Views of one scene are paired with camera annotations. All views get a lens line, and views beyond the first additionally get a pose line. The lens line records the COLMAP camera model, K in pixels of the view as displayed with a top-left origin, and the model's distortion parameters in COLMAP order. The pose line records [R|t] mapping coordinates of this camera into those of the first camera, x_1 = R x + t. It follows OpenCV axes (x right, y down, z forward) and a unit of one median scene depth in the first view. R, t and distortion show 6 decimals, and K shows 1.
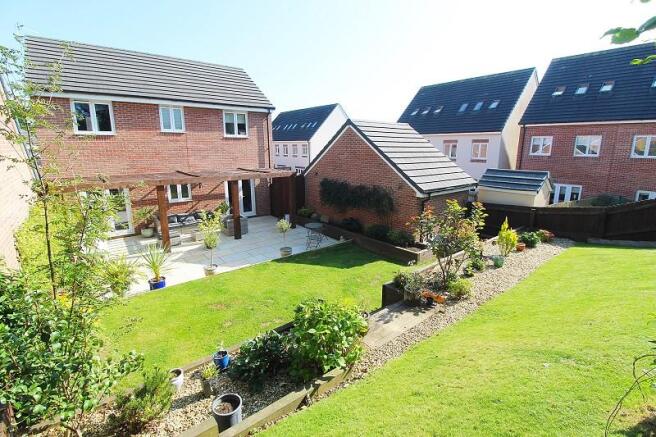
lens RADIAL K [[303.5, 0, 330.0], [0, 303.5, 208.2], [0, 0, 1]] dist [0.002284, -0.015533]
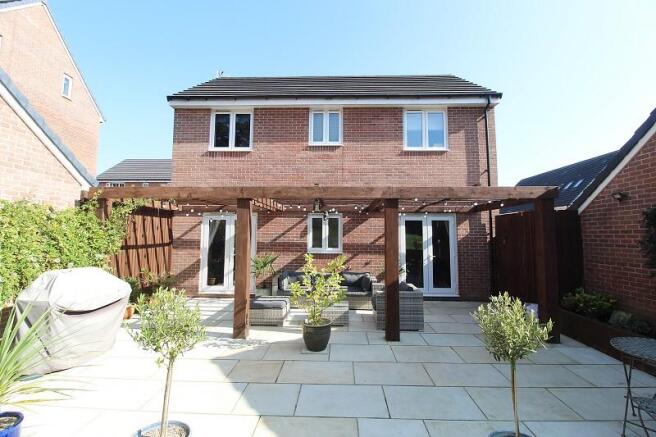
lens RADIAL K [[303.5, 0, 330.0], [0, 303.5, 208.2], [0, 0, 1]] dist [0.002284, -0.015533]
pose [[0.749278, -0.050894, -0.660297, -0.082851], [-0.137359, 0.963418, -0.230127, 0.034082], [0.647855, 0.263126, 0.714877, 0.599965]]
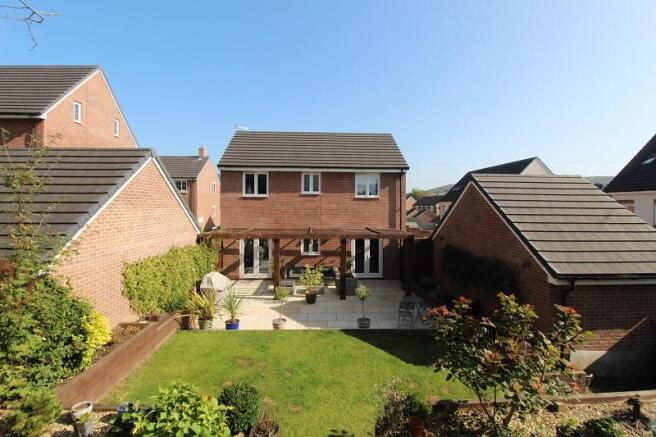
lens RADIAL K [[303.5, 0, 330.0], [0, 303.5, 208.2], [0, 0, 1]] dist [0.002284, -0.015533]
pose [[0.802332, 0.007521, -0.596830, 0.244568], [-0.124318, 0.980097, -0.154773, -0.029374], [0.583788, 0.198377, 0.787298, 0.150818]]
